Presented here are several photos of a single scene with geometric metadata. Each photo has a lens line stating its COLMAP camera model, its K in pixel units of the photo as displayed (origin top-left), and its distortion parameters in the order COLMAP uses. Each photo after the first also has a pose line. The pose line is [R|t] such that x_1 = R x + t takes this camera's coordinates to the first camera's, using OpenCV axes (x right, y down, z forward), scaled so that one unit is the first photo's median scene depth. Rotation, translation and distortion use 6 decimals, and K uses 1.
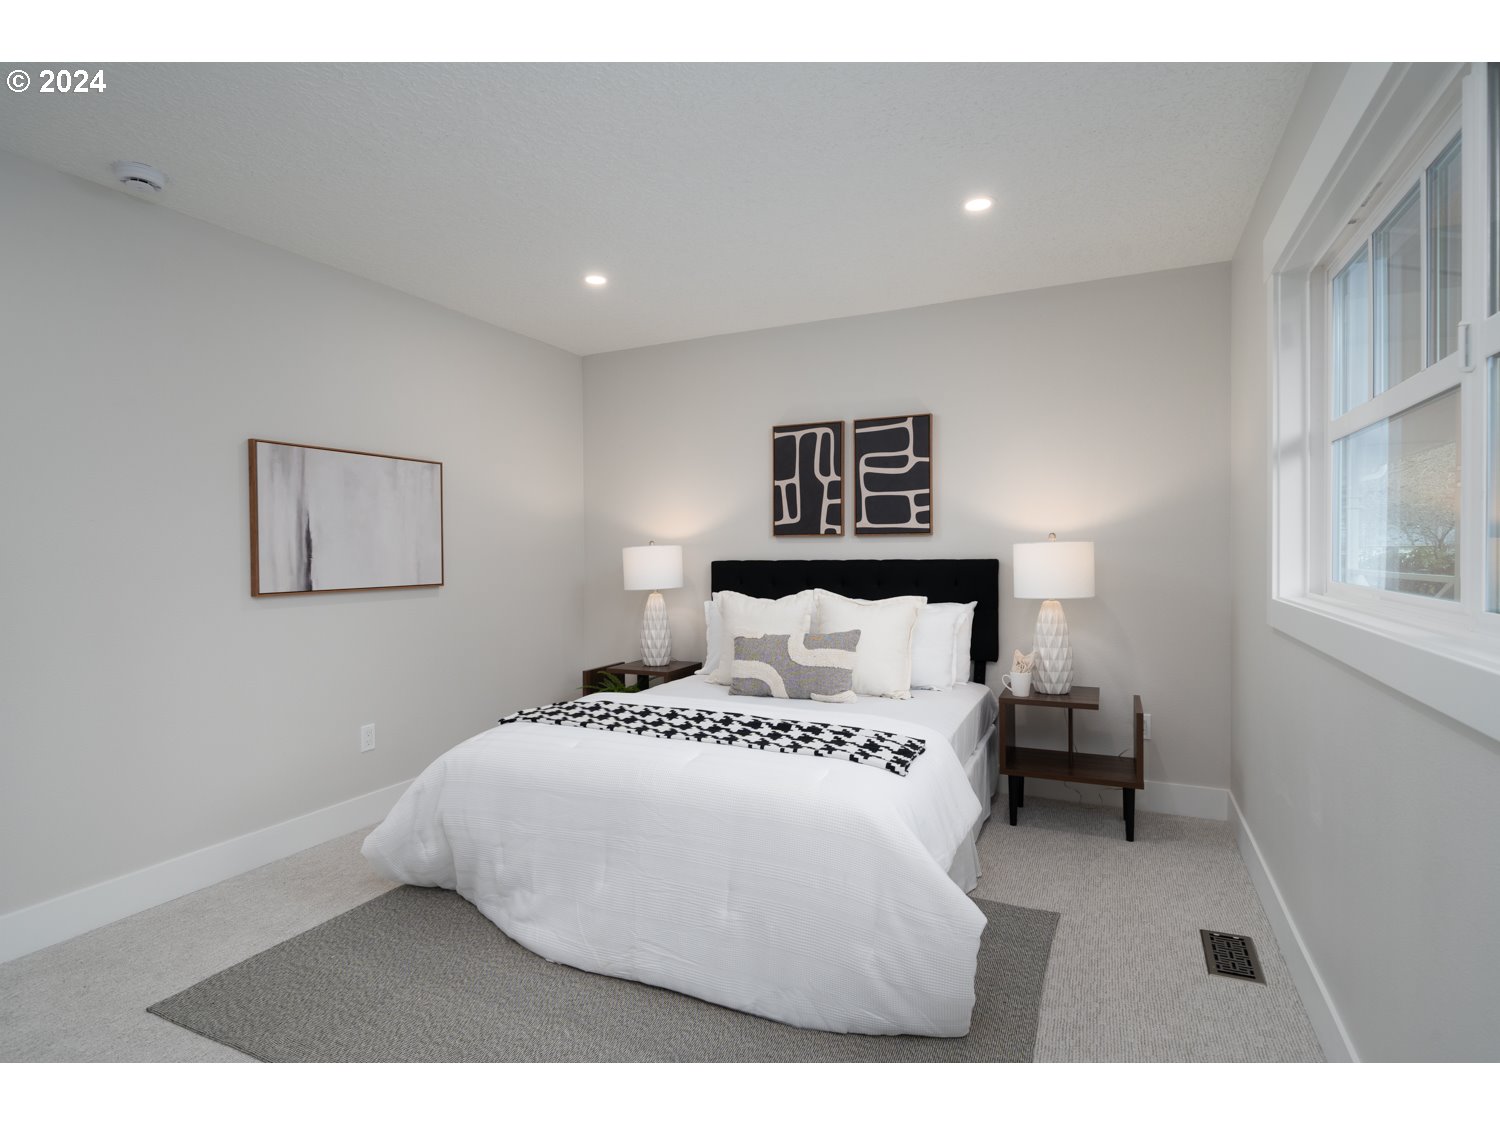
lens RADIAL K [[767.0, 0, 746.0], [0, 767.0, 562.0], [0, 0, 1]] dist [-0.016092, -0.000147]
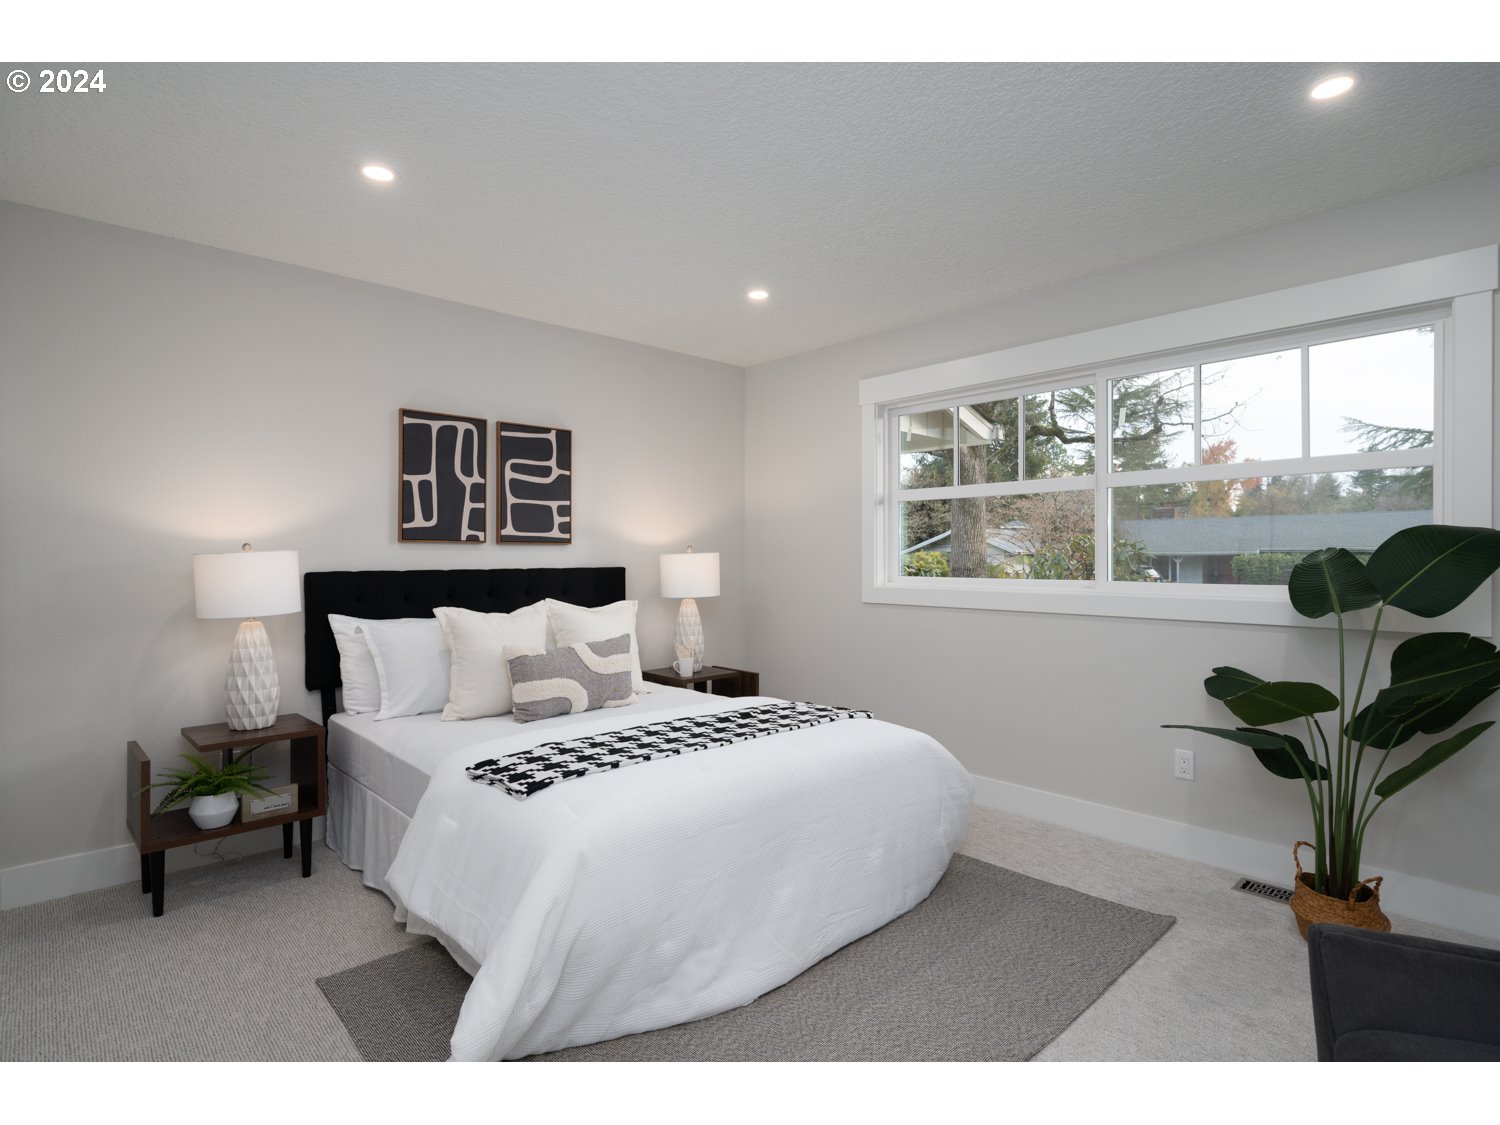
lens RADIAL K [[767.0, 0, 783.1], [0, 767.0, 537.1], [0, 0, 1]] dist [-0.016092, -0.000147]
pose [[0.345176, 0.035592, 0.937863, -0.619226], [0.017589, 0.998860, -0.044380, 0.005423], [-0.938373, 0.031814, 0.344157, 0.352171]]
